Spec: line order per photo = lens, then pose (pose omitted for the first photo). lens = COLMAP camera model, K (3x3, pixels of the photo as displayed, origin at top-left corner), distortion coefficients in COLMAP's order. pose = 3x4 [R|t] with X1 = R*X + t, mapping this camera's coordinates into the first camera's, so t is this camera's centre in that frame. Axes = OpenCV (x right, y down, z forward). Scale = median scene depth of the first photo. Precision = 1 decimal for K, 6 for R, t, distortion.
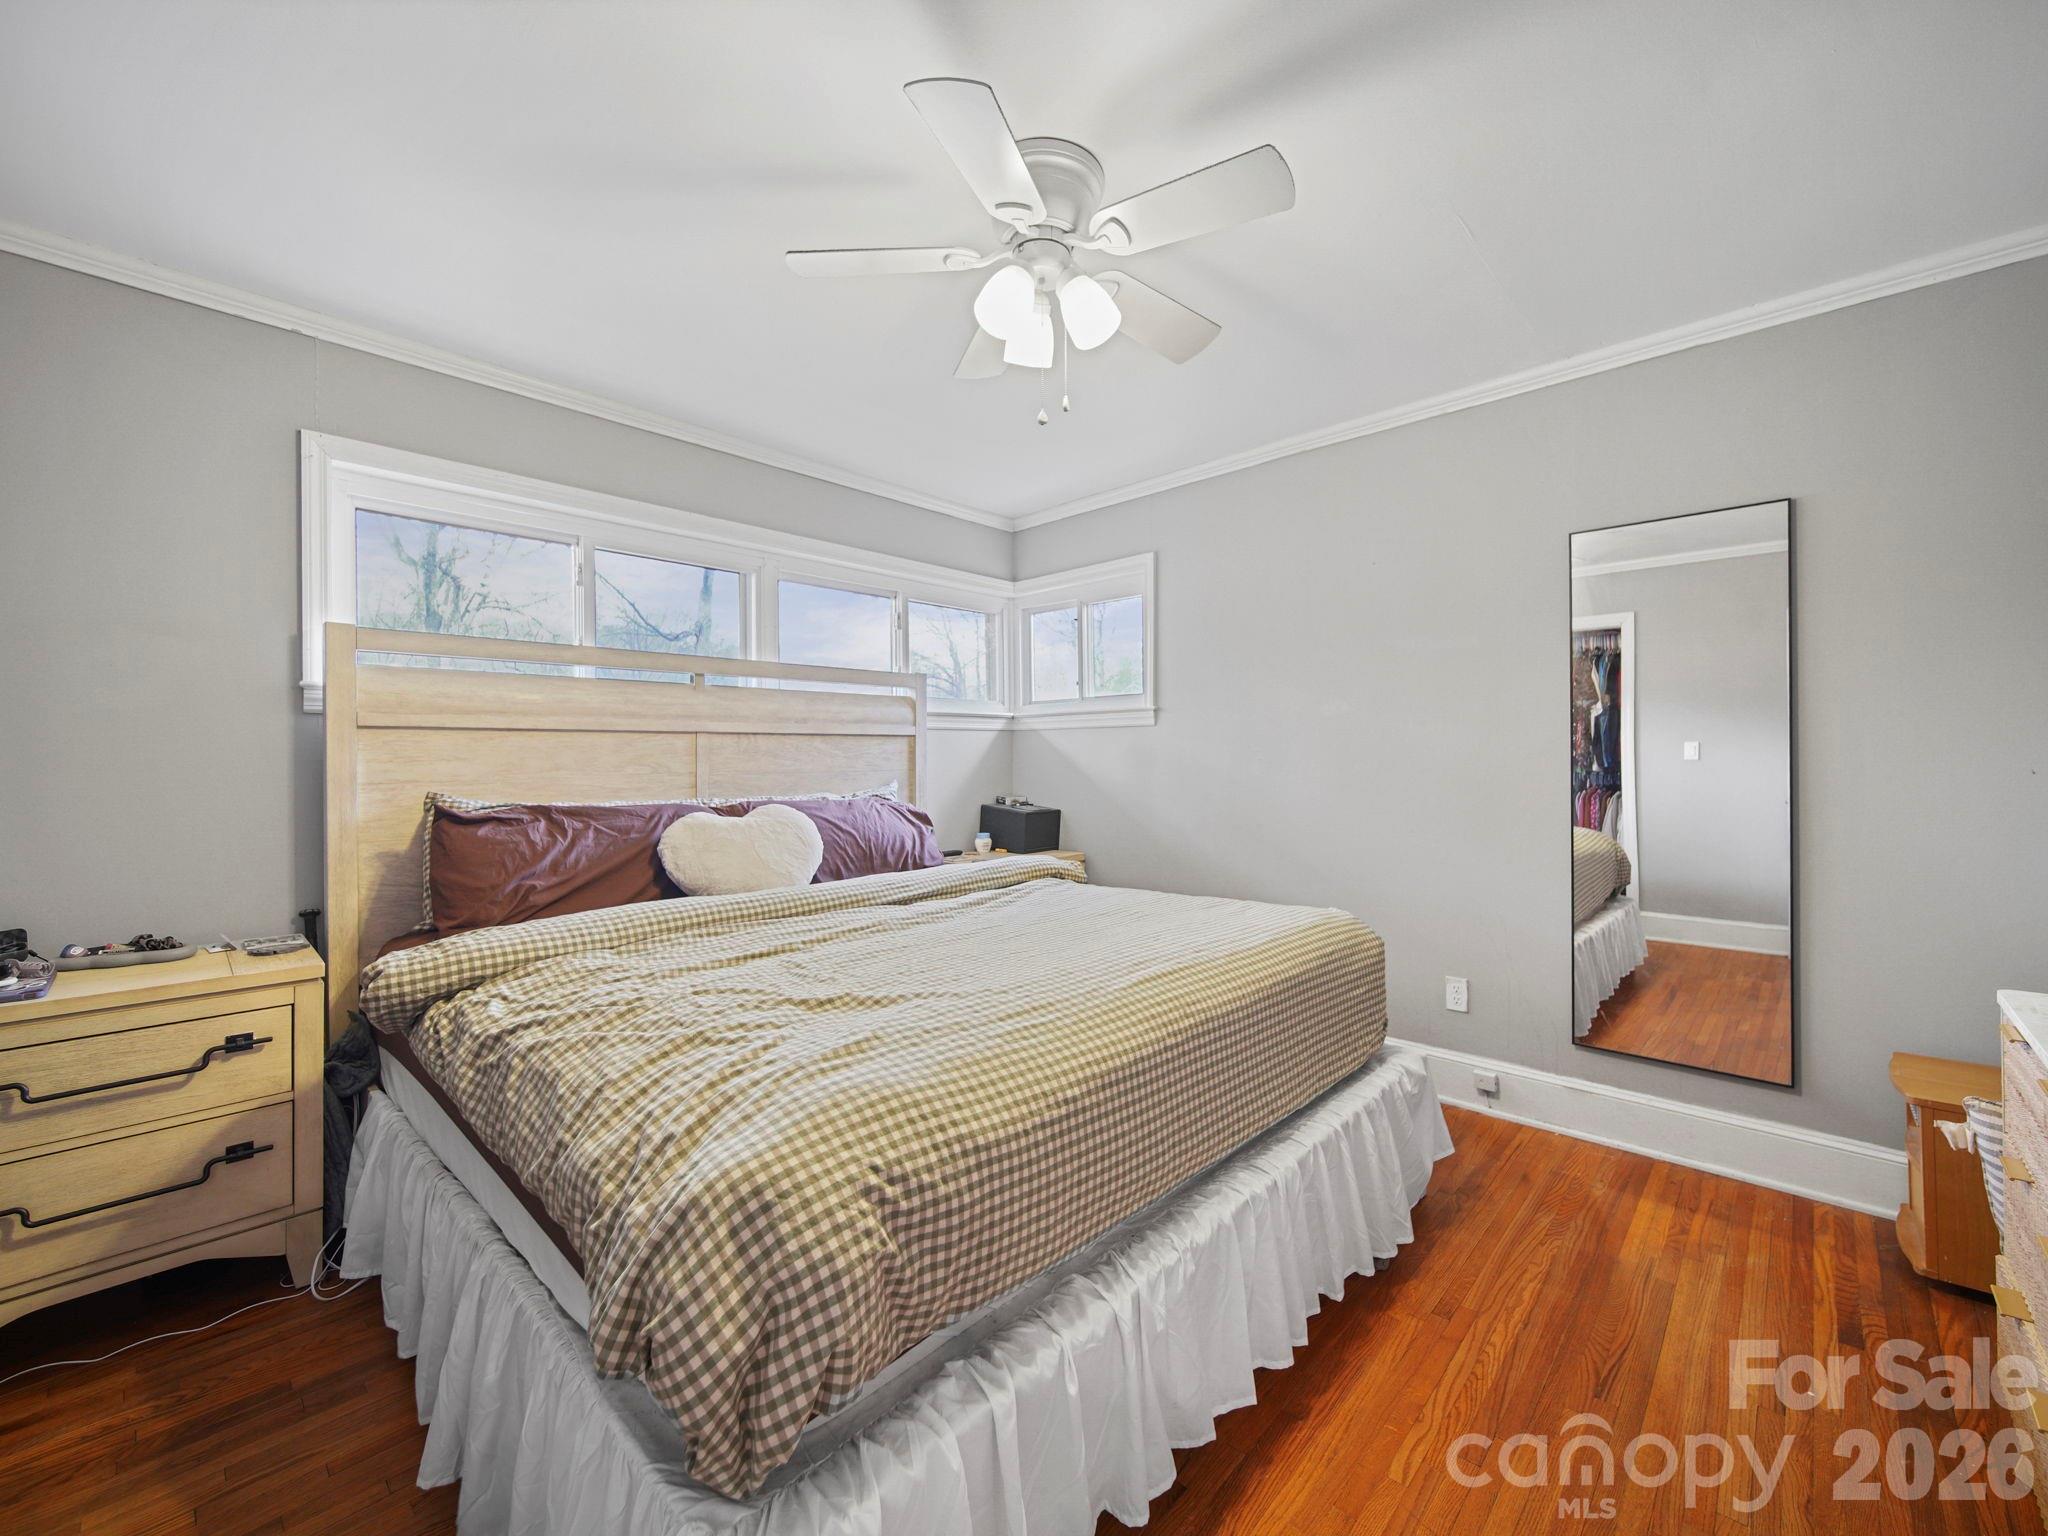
lens RADIAL K [[831.7, 0, 1027.7], [0, 831.7, 758.0], [0, 0, 1]] dist [-0.001683, -0.000597]
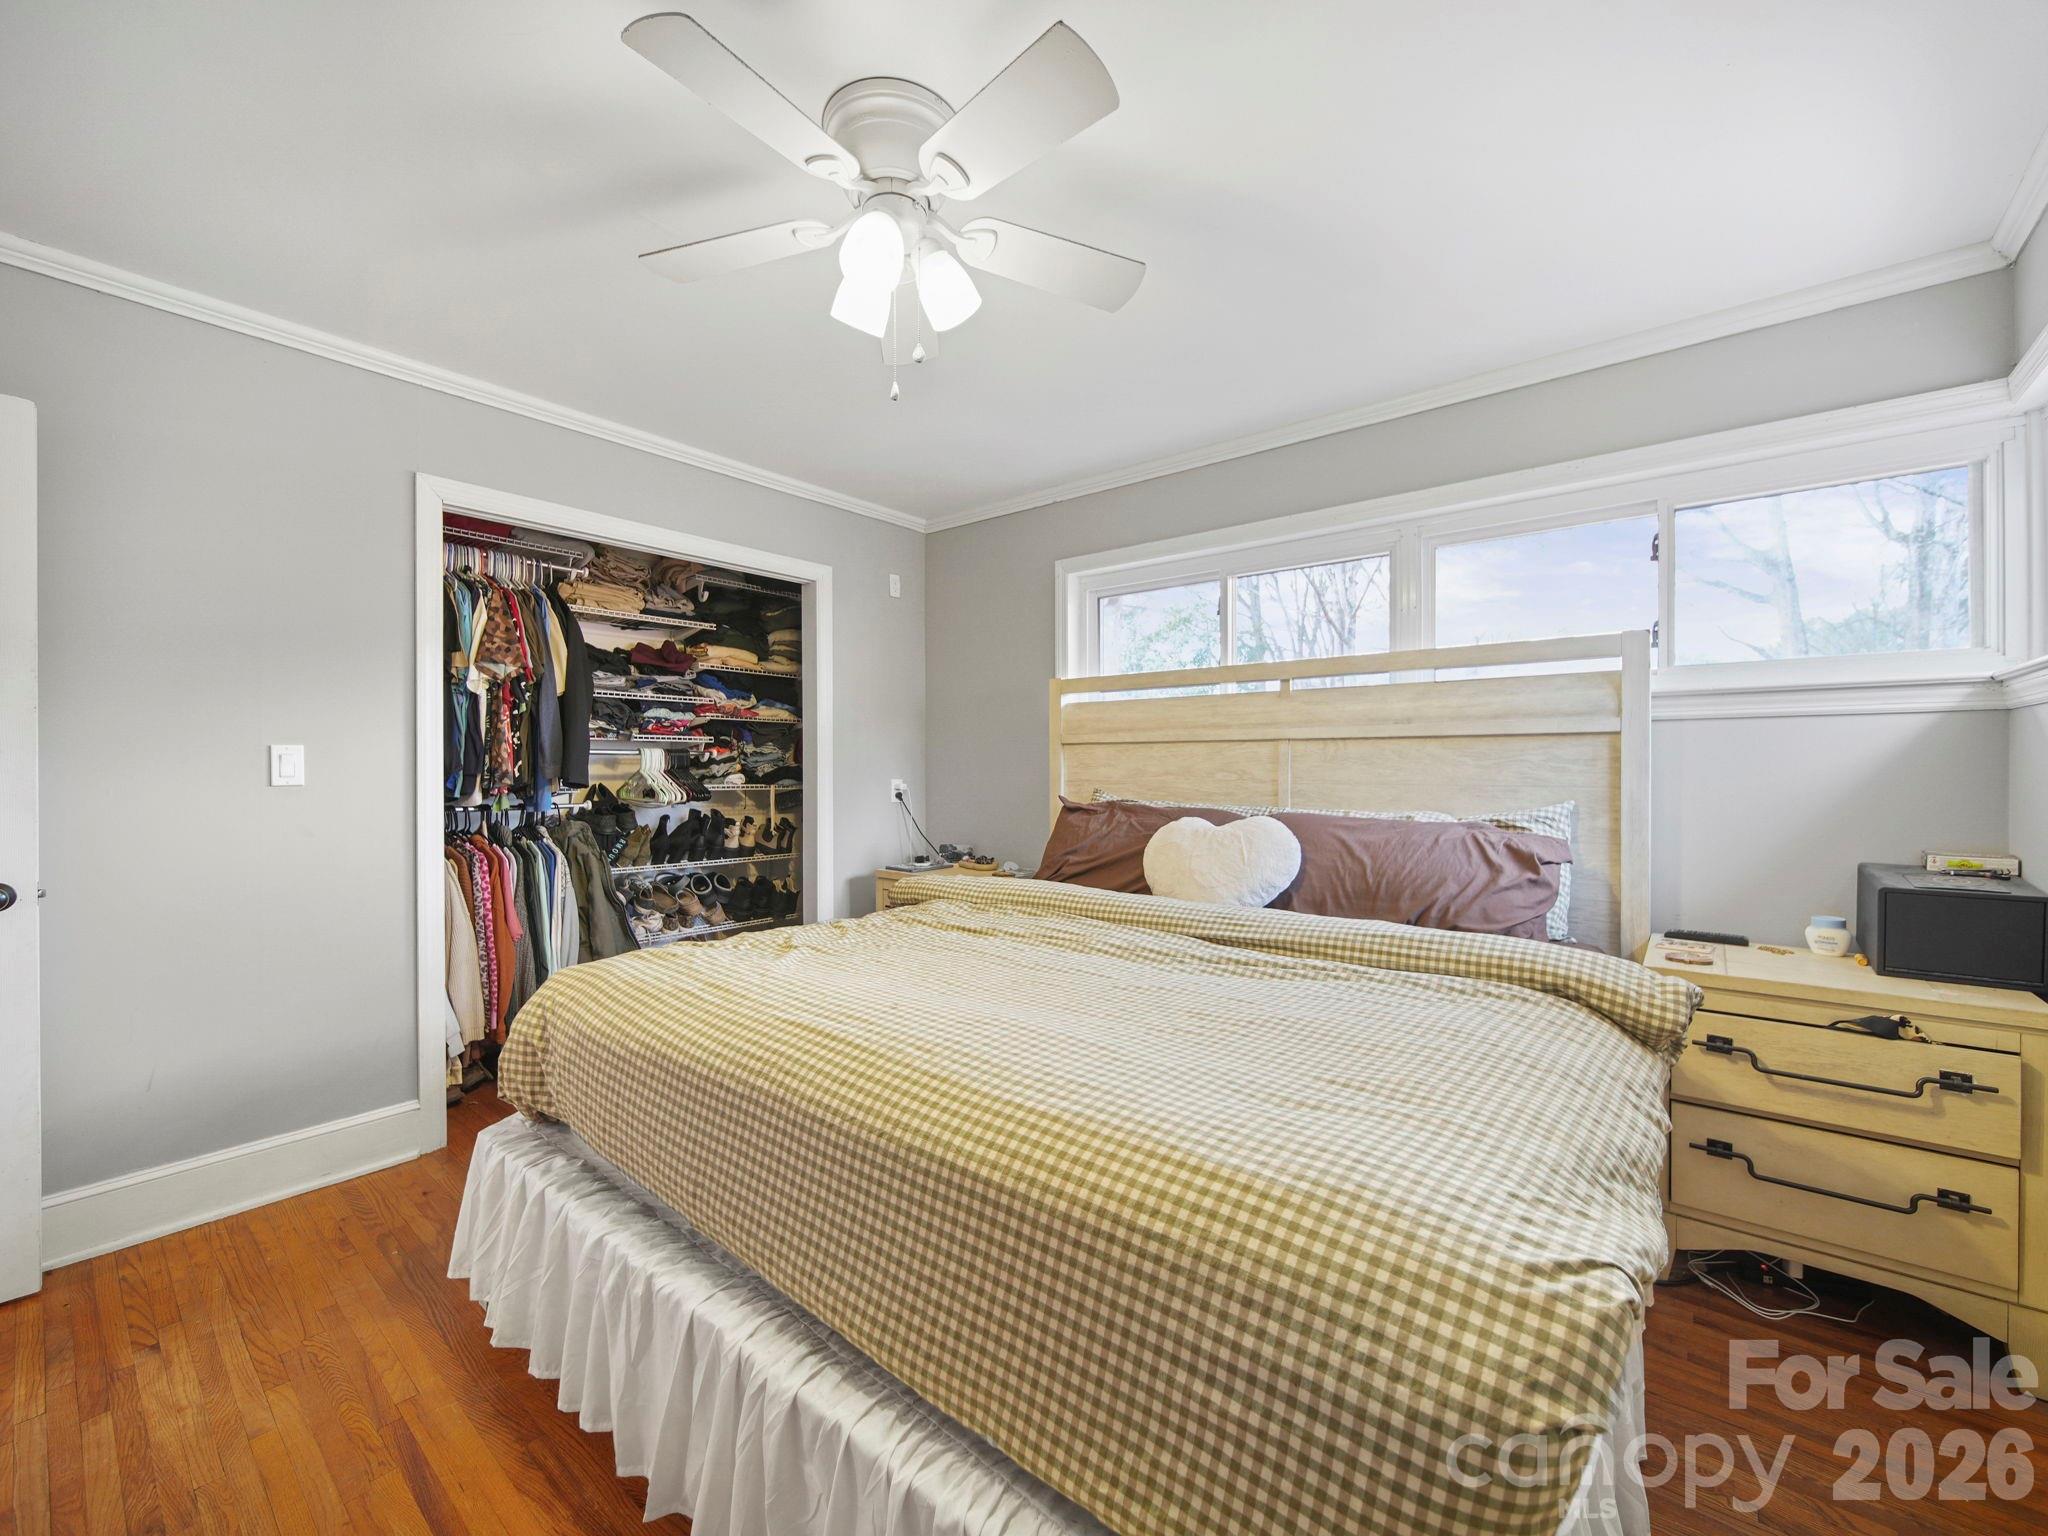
lens RADIAL K [[831.7, 0, 1026.4], [0, 831.7, 768.2], [0, 0, 1]] dist [-0.001683, -0.000597]
pose [[0.047842, 0.005750, -0.998838, 0.546791], [-0.006313, 0.999965, 0.005454, -0.000632], [0.998835, 0.006045, 0.047876, 0.627047]]
